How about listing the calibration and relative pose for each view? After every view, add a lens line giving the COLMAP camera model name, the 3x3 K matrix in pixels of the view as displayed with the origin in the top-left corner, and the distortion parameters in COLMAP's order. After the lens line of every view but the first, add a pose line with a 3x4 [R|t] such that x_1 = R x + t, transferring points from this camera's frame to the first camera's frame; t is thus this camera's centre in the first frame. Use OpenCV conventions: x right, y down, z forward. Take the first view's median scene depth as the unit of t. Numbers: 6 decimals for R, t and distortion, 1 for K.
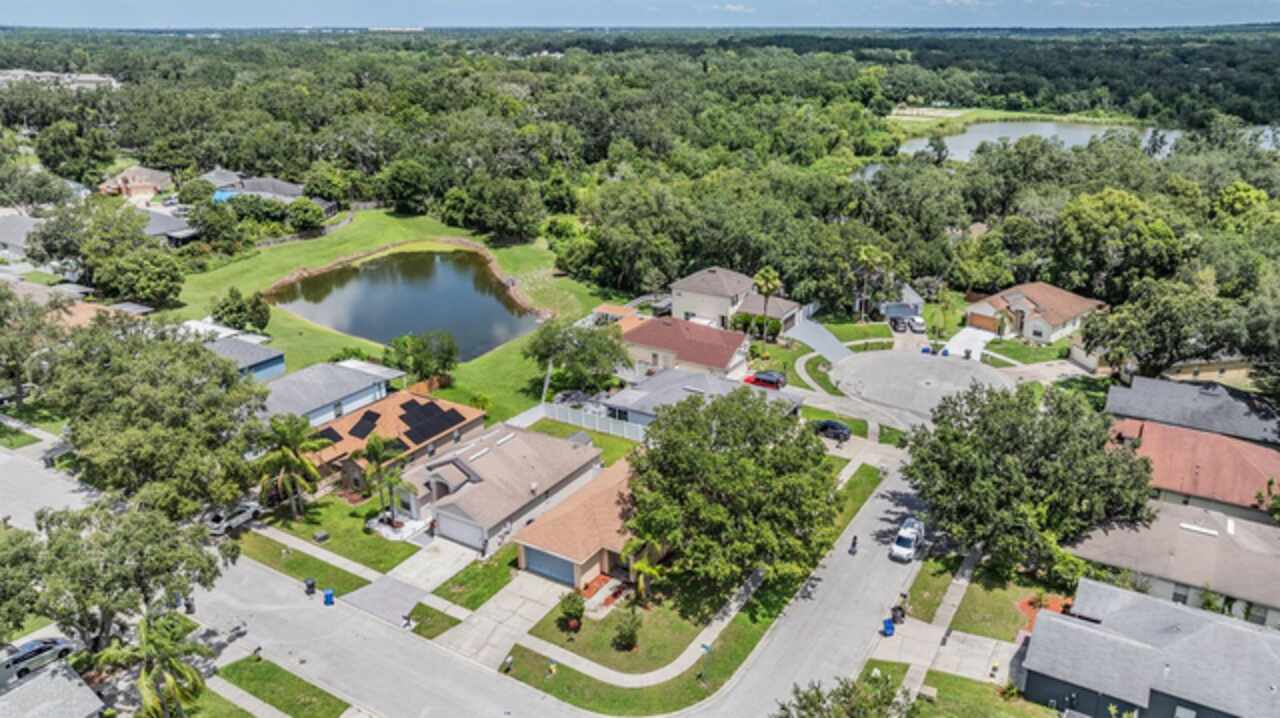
lens RADIAL K [[901.7, 0, 638.9], [0, 901.7, 333.8], [0, 0, 1]] dist [-0.011705, 0.000367]
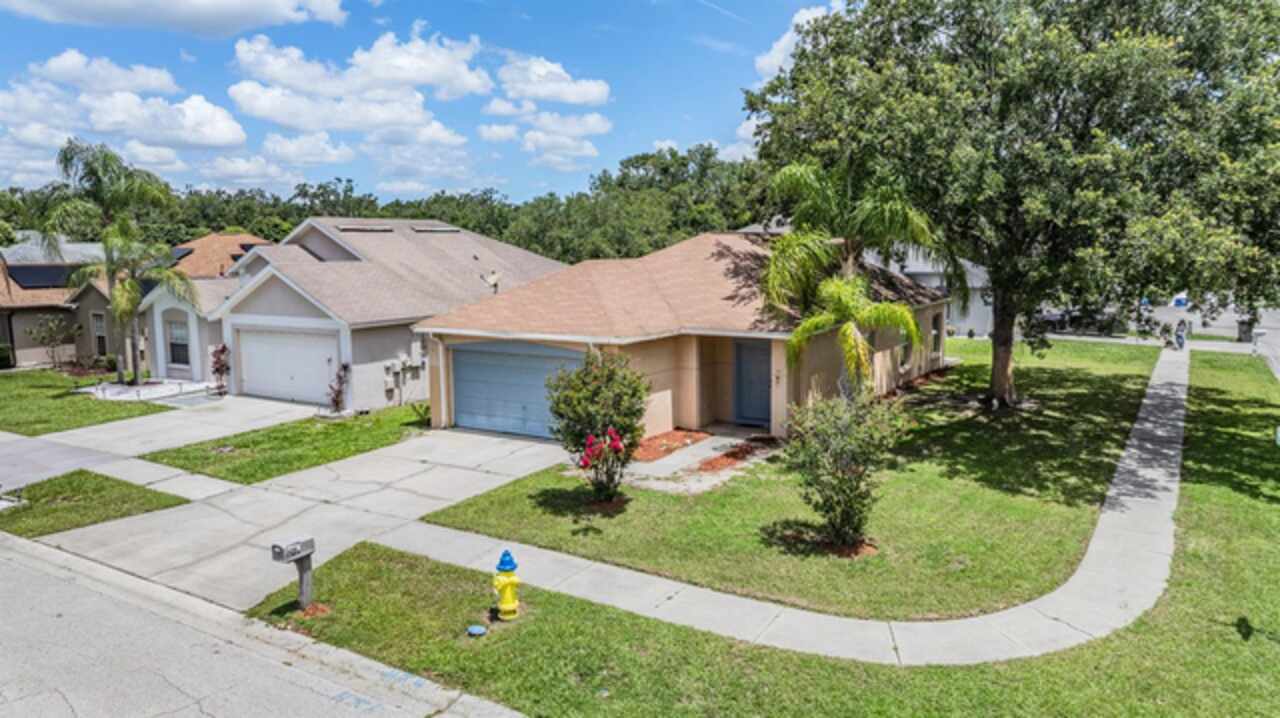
lens RADIAL K [[897.9, 0, 625.8], [0, 897.9, 354.5], [0, 0, 1]] dist [-0.017878, 0.002162]
pose [[0.999904, 0.003037, -0.013505, -0.041472], [-0.005796, 0.977857, -0.209195, 0.227722], [0.012571, 0.209254, 0.977781, 0.498208]]
